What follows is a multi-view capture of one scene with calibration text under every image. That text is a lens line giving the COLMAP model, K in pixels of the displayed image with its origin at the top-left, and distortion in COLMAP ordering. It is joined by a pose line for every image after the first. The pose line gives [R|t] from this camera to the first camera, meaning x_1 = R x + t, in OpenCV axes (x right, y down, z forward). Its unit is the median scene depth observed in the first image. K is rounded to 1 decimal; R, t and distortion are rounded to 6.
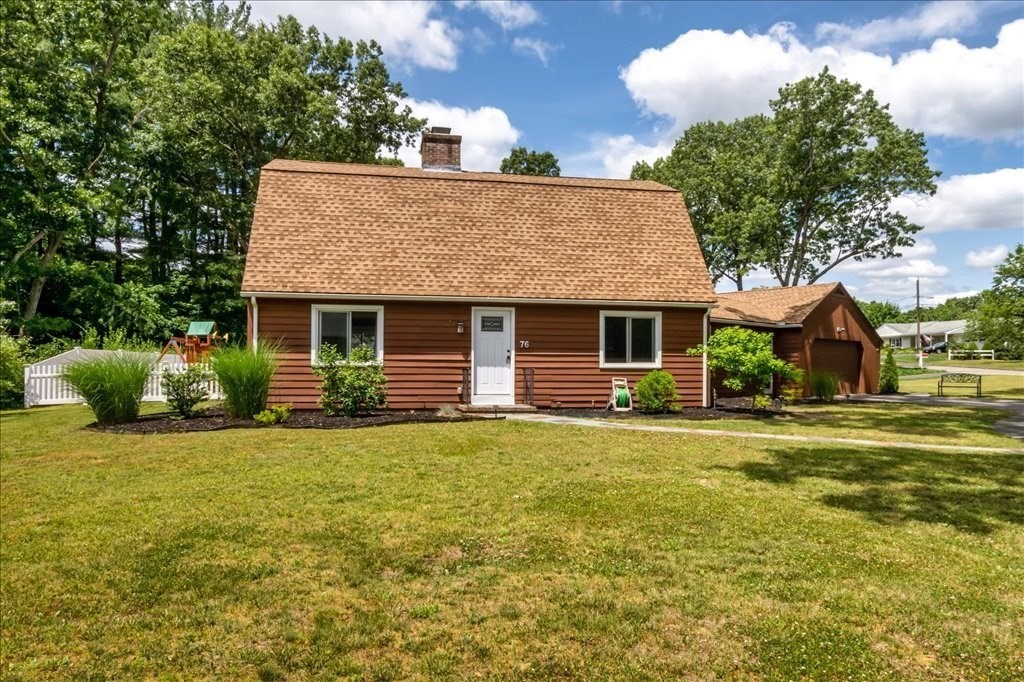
lens RADIAL K [[510.9, 0, 512.0], [0, 510.9, 345.6], [0, 0, 1]] dist [-0.013158, 0.000100]
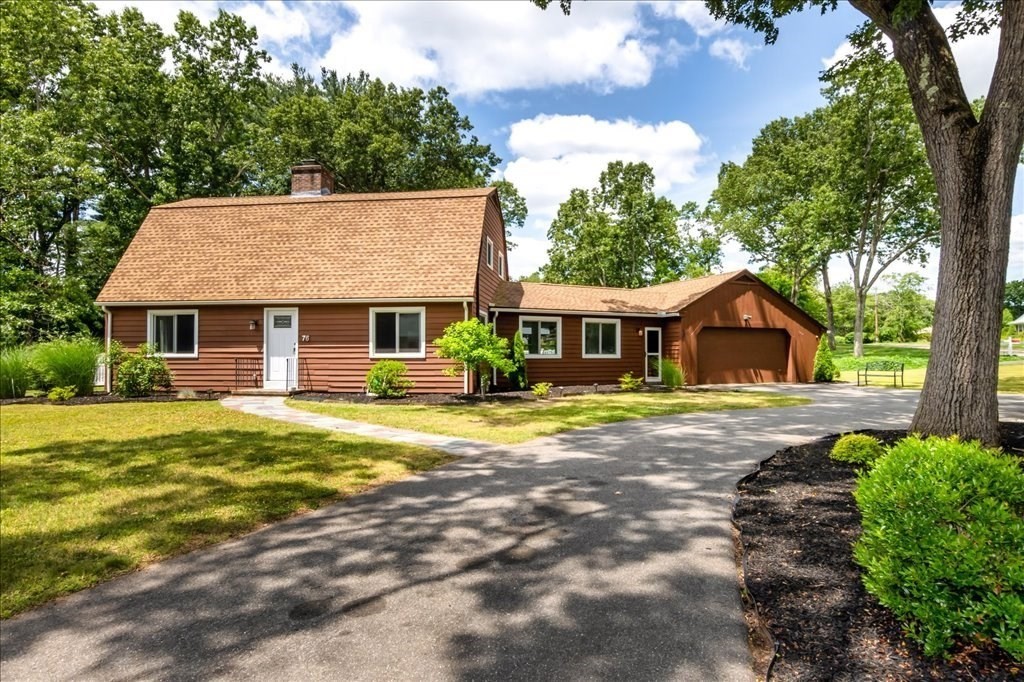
lens RADIAL K [[445.8, 0, 516.7], [0, 445.8, 335.4], [0, 0, 1]] dist [-0.008334, 0.000337]
pose [[0.974063, -0.016876, -0.225648, 0.718357], [0.015404, 0.999847, -0.008283, 0.007217], [0.225753, 0.004592, 0.974174, 0.102222]]
